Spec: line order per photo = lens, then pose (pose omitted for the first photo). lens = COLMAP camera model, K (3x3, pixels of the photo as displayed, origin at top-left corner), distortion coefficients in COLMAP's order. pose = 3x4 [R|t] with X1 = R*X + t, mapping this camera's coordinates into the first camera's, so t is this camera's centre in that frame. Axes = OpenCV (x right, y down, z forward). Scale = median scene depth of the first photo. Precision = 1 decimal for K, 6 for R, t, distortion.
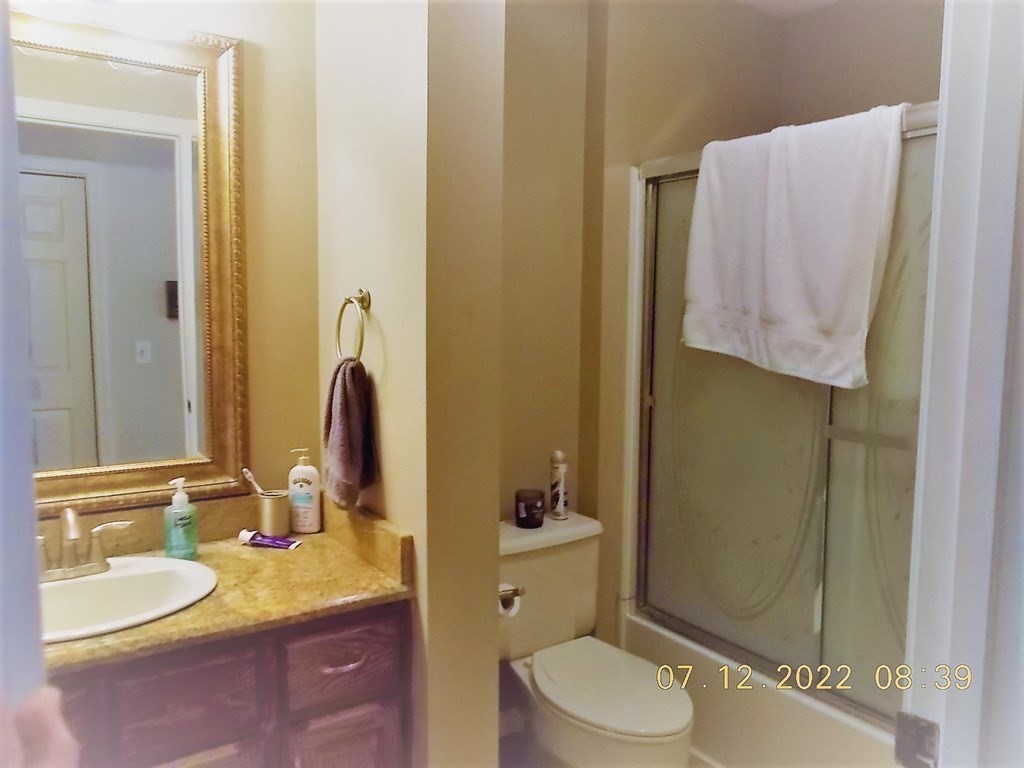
lens RADIAL K [[792.1, 0, 512.0], [0, 792.1, 384.0], [0, 0, 1]] dist [0.000547, -0.002812]
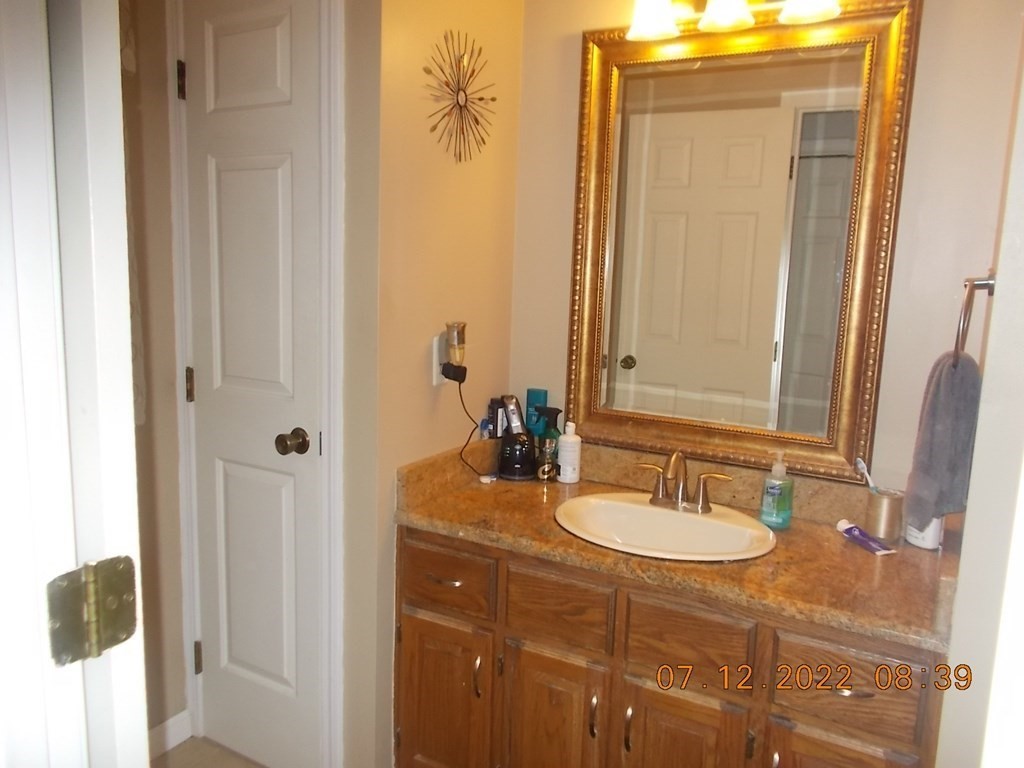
lens RADIAL K [[792.1, 0, 512.0], [0, 792.1, 384.0], [0, 0, 1]] dist [0.000547, -0.002812]
pose [[0.448042, 0.148652, -0.881568, 0.328670], [-0.115699, 0.987428, 0.107700, -0.038333], [0.886494, 0.053743, 0.459608, 0.203580]]
